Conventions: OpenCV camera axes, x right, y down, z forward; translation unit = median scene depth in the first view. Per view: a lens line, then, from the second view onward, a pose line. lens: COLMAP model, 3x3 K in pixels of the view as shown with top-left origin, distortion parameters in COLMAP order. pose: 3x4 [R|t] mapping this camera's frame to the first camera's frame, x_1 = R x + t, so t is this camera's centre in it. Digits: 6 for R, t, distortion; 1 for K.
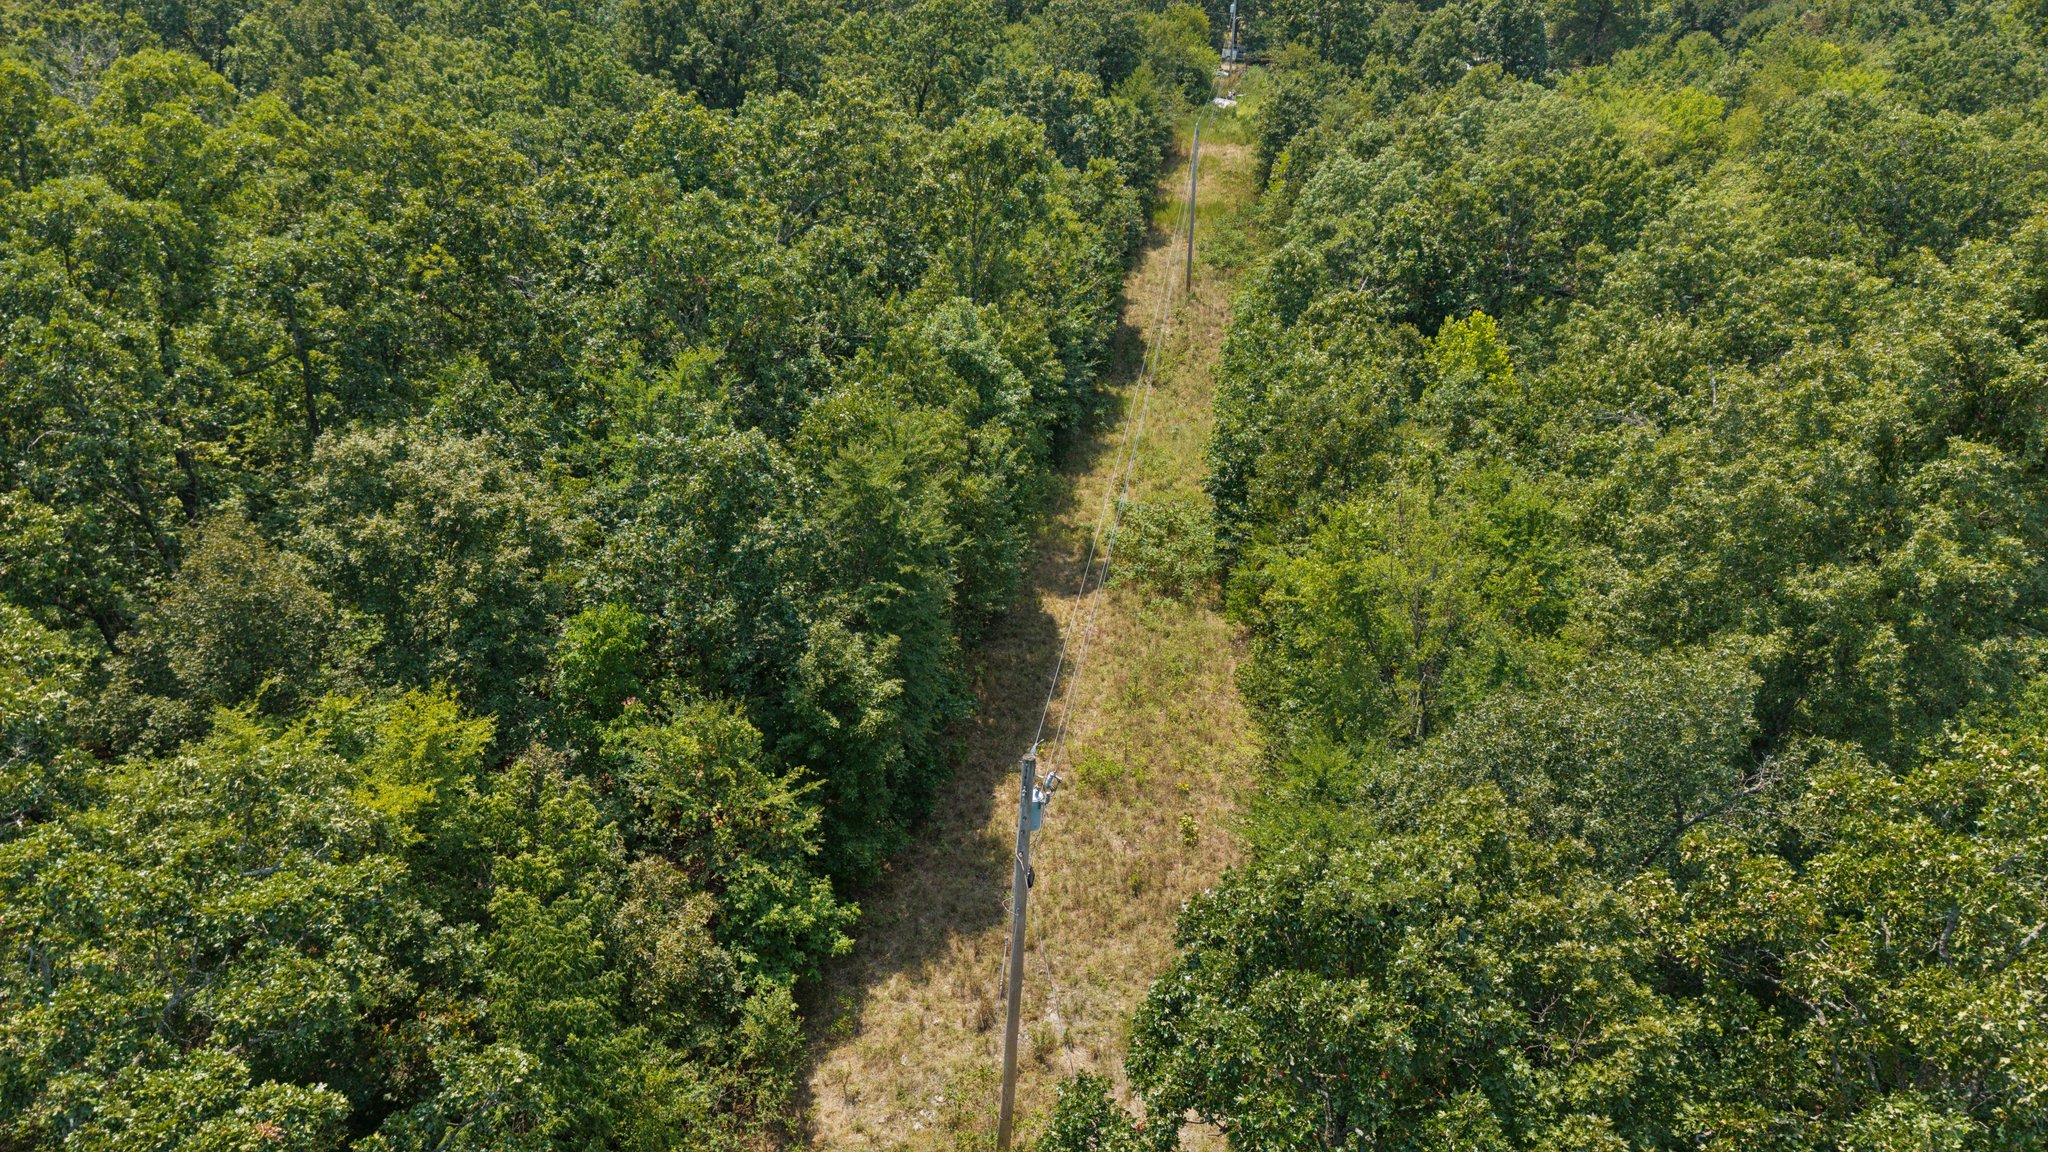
lens RADIAL K [[1410.5, 0, 1024.0], [0, 1410.5, 576.0], [0, 0, 1]] dist [0.148636, -0.186006]
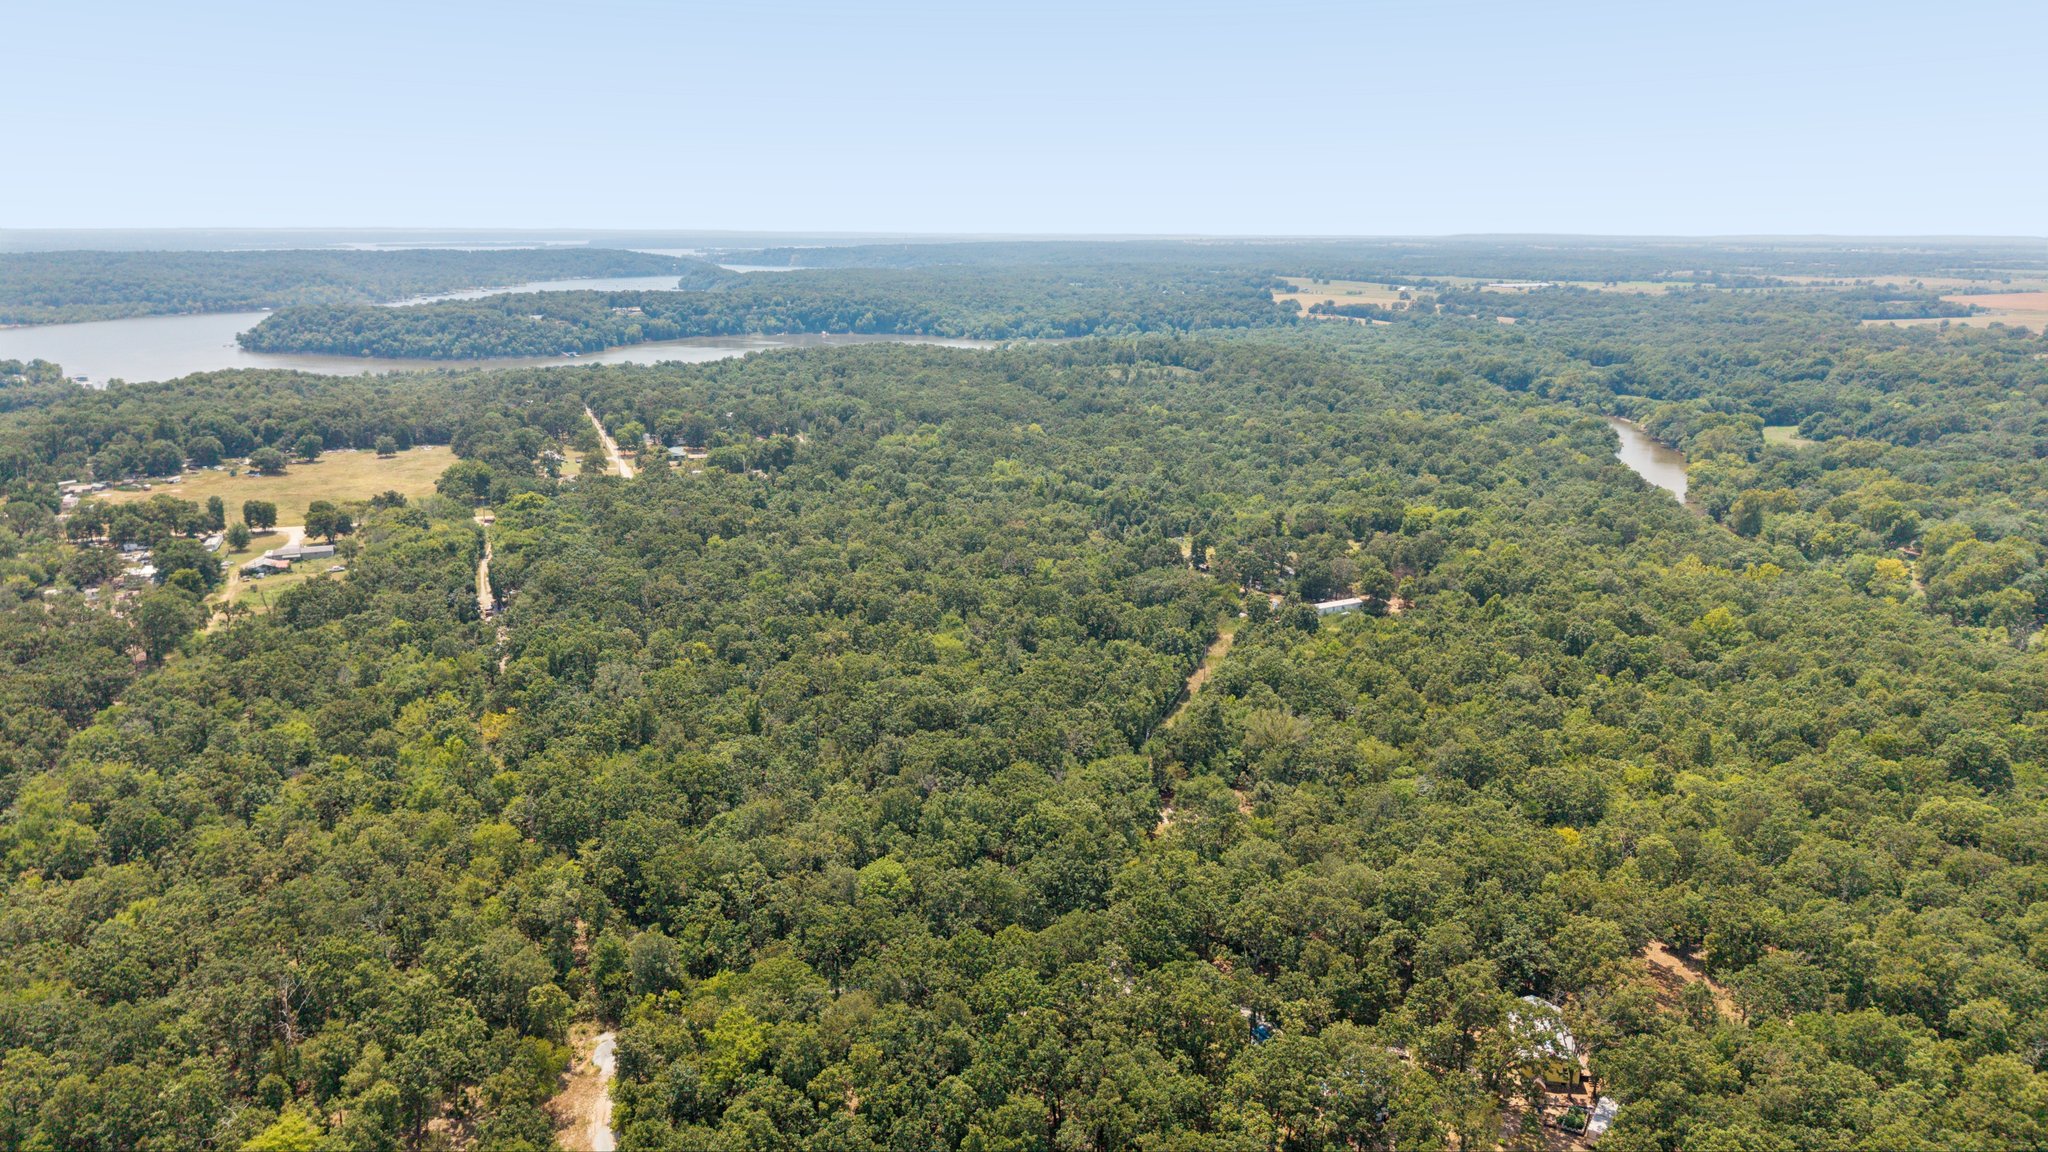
lens RADIAL K [[1410.5, 0, 1024.0], [0, 1410.5, 576.0], [0, 0, 1]] dist [0.148636, -0.186006]
pose [[0.988175, 0.034315, -0.149442, 0.271692], [-0.066899, 0.973467, -0.218831, 0.595881], [0.137968, 0.226241, 0.964251, -4.242860]]
